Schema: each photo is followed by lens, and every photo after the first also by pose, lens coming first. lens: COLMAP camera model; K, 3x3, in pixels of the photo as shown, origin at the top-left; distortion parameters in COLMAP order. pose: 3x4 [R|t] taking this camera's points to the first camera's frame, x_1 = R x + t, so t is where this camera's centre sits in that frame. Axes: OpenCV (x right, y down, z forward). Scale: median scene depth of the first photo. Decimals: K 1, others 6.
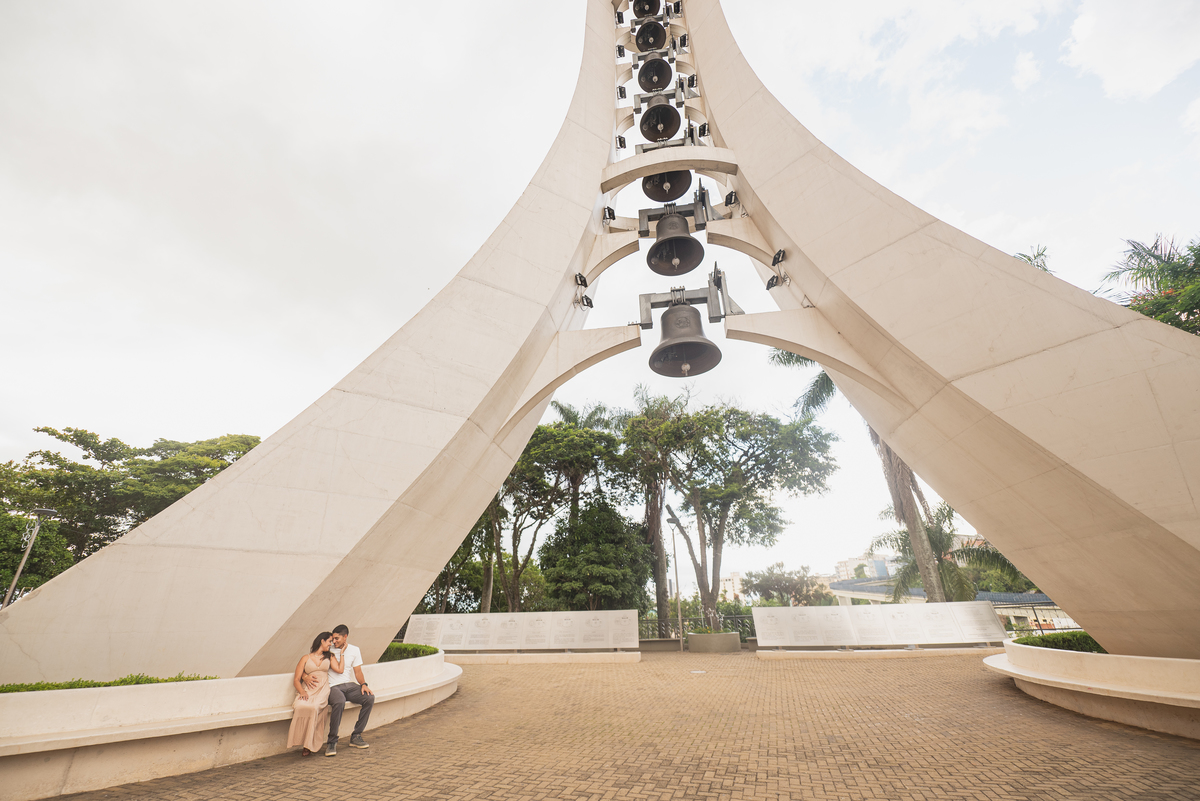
lens RADIAL K [[486.7, 0, 599.7], [0, 486.7, 401.4], [0, 0, 1]] dist [-0.009370, -0.001147]
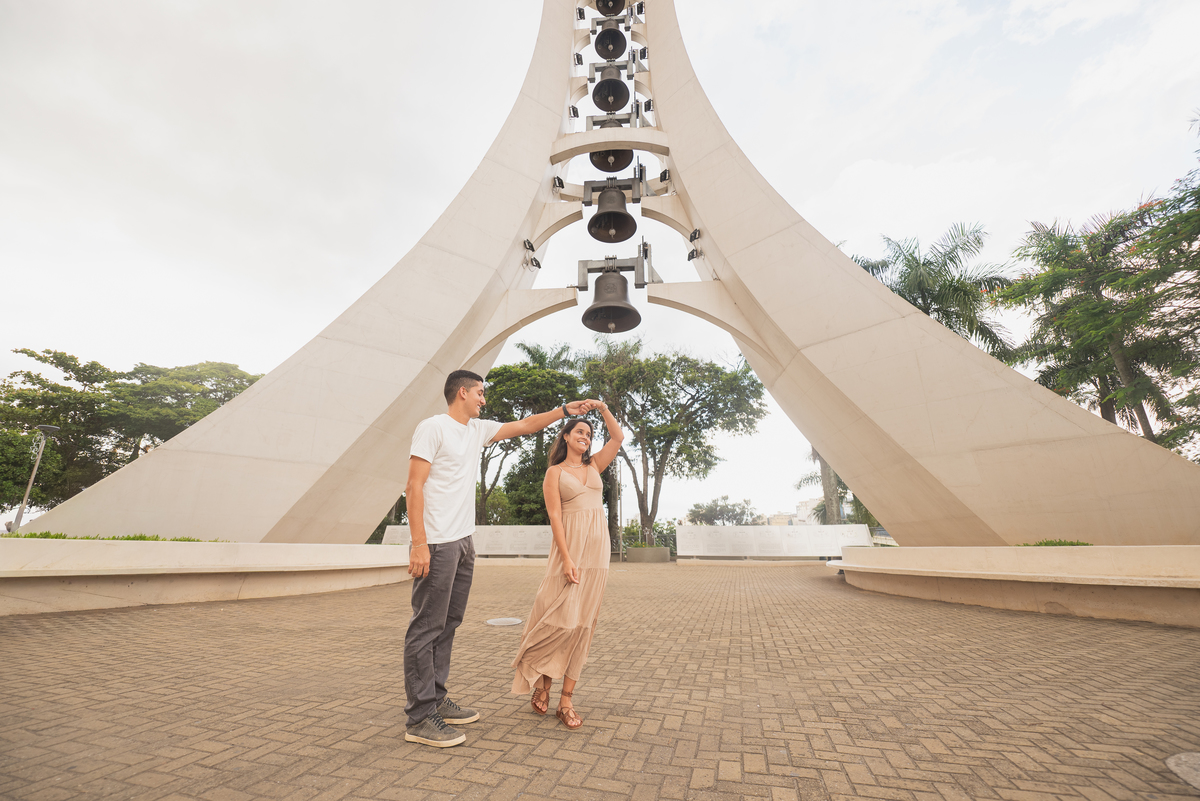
lens RADIAL K [[494.6, 0, 598.9], [0, 494.6, 401.2], [0, 0, 1]] dist [-0.008232, -0.000722]
pose [[0.998799, 0.035196, 0.034080, 0.055884], [-0.039204, 0.991364, 0.125144, -0.018701], [-0.029381, -0.126330, 0.991553, -0.123986]]
